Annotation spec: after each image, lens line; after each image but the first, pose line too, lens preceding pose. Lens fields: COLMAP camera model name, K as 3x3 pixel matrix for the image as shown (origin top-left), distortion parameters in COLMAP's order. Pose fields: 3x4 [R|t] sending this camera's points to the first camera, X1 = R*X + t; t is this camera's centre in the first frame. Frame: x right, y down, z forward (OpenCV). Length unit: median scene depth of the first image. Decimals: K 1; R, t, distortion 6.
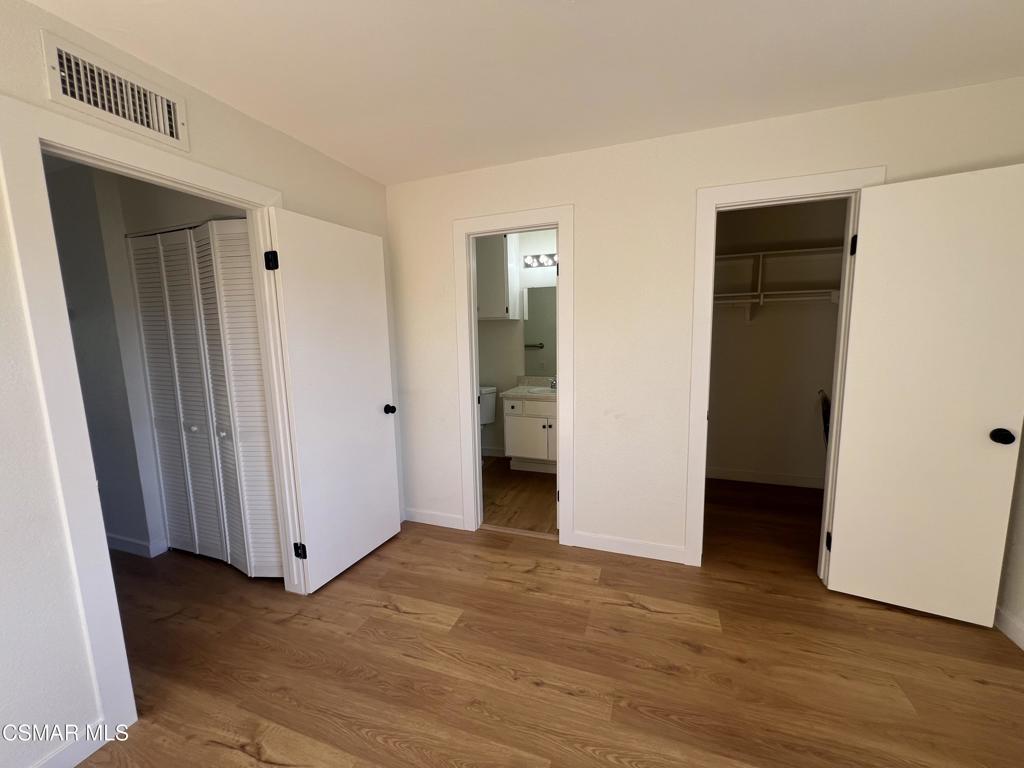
lens RADIAL K [[406.6, 0, 511.0], [0, 406.6, 386.9], [0, 0, 1]] dist [-0.001281, -0.000386]
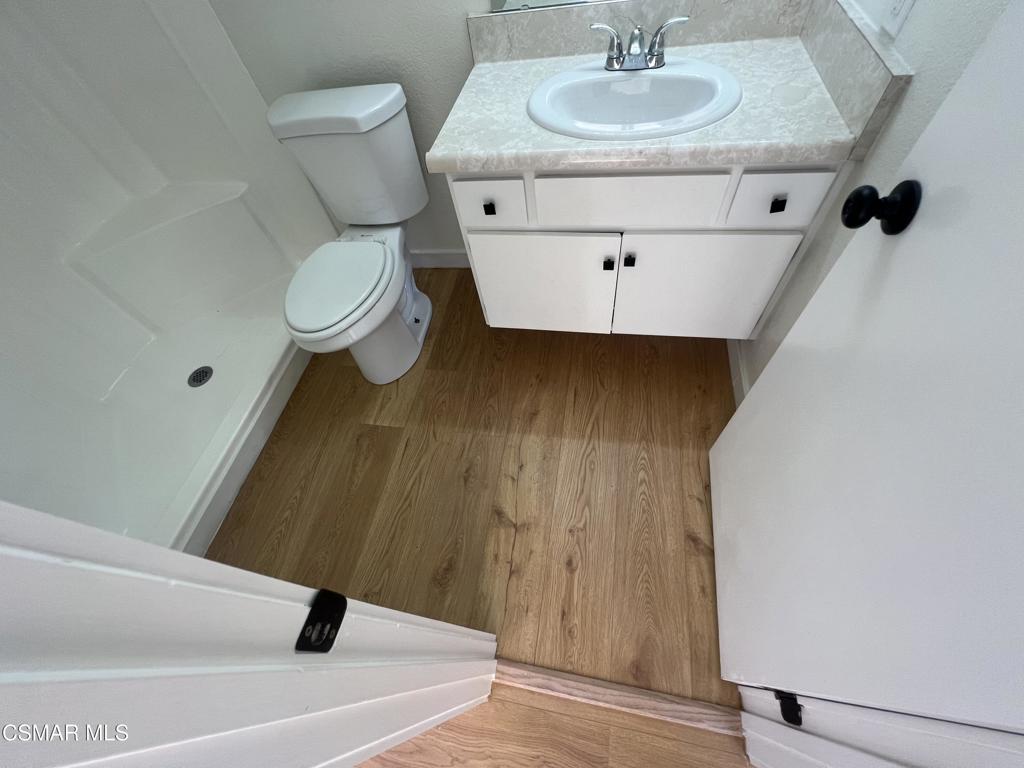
lens RADIAL K [[408.1, 0, 513.2], [0, 408.1, 386.4], [0, 0, 1]] dist [-0.000715, 0.000077]
pose [[0.977165, -0.211831, 0.016588, -0.014448], [0.129941, 0.657525, 0.742143, -0.104401], [-0.168116, -0.723041, 0.670036, 1.078783]]
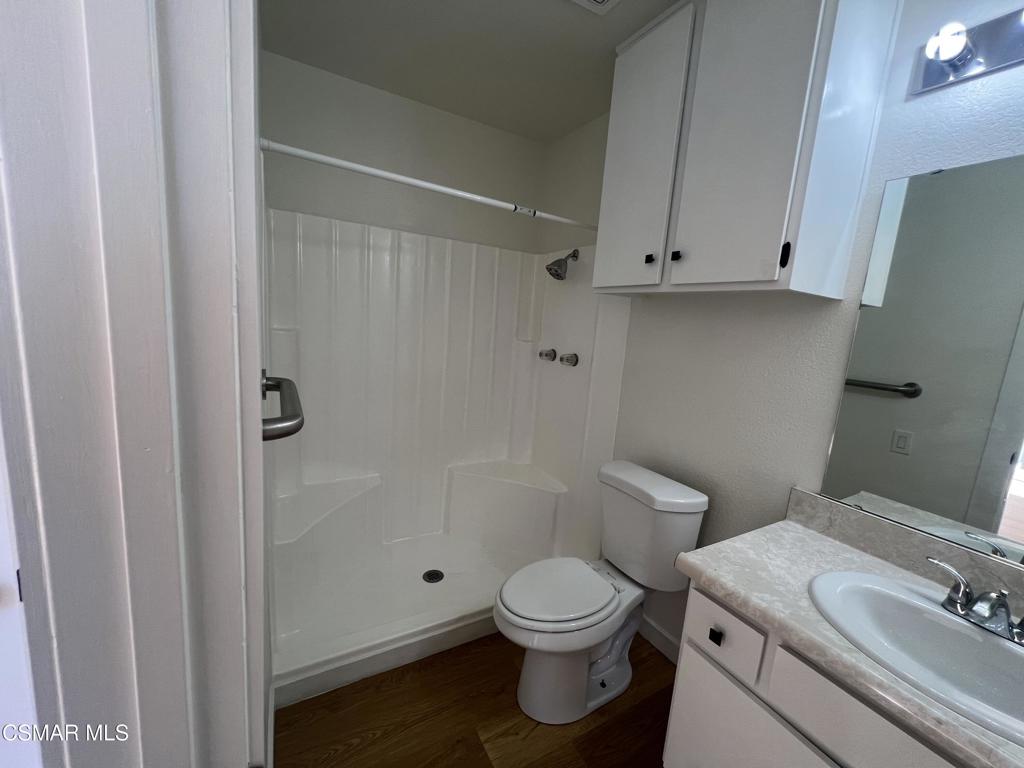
lens RADIAL K [[408.6, 0, 513.0], [0, 408.6, 385.9], [0, 0, 1]] dist [-0.001605, 0.000566]
pose [[0.768912, 0.182255, -0.612827, 0.050143], [-0.182537, 0.981193, 0.062779, -0.137174], [0.612743, 0.063592, 0.787719, 1.058202]]
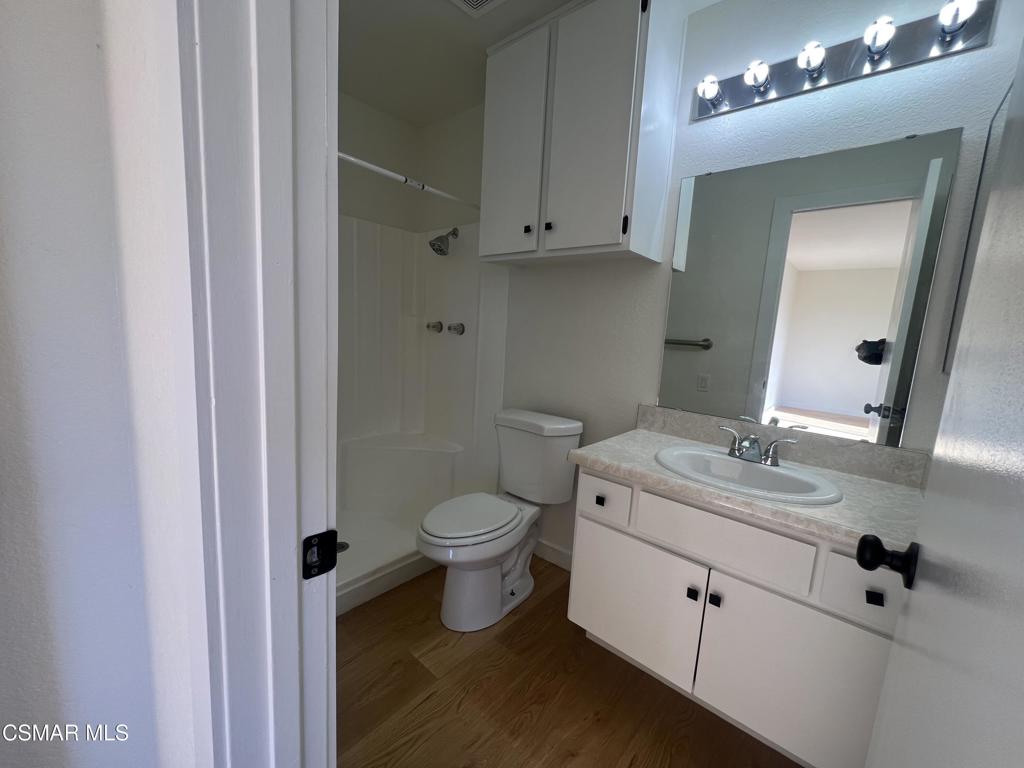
lens RADIAL K [[408.6, 0, 513.0], [0, 408.6, 385.9], [0, 0, 1]] dist [-0.001605, 0.000566]
pose [[0.934676, 0.124088, -0.333141, 0.055733], [-0.125643, 0.991930, 0.016965, -0.060040], [0.332558, 0.026000, 0.942724, 0.963441]]
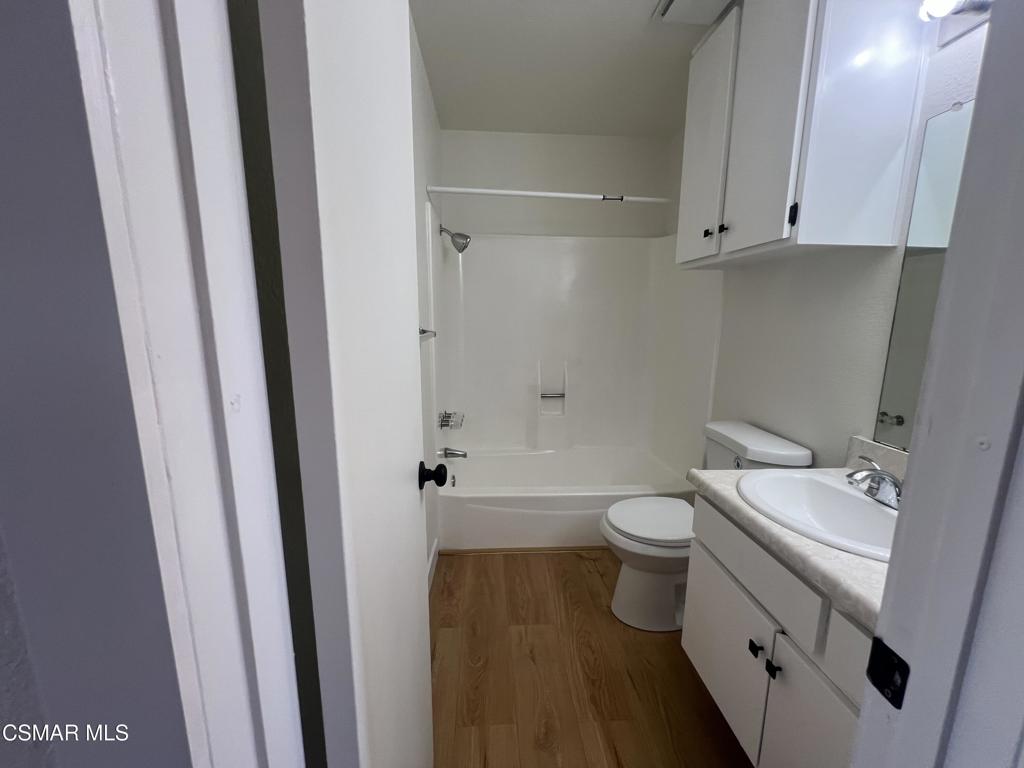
lens RADIAL K [[408.9, 0, 512.8], [0, 408.9, 385.7], [0, 0, 1]] dist [-0.002920, -0.000151]
pose [[0.397271, 0.190351, -0.897743, 0.319324], [-0.141271, 0.979276, 0.145123, -0.119548], [0.906762, 0.069172, 0.415929, 1.063223]]
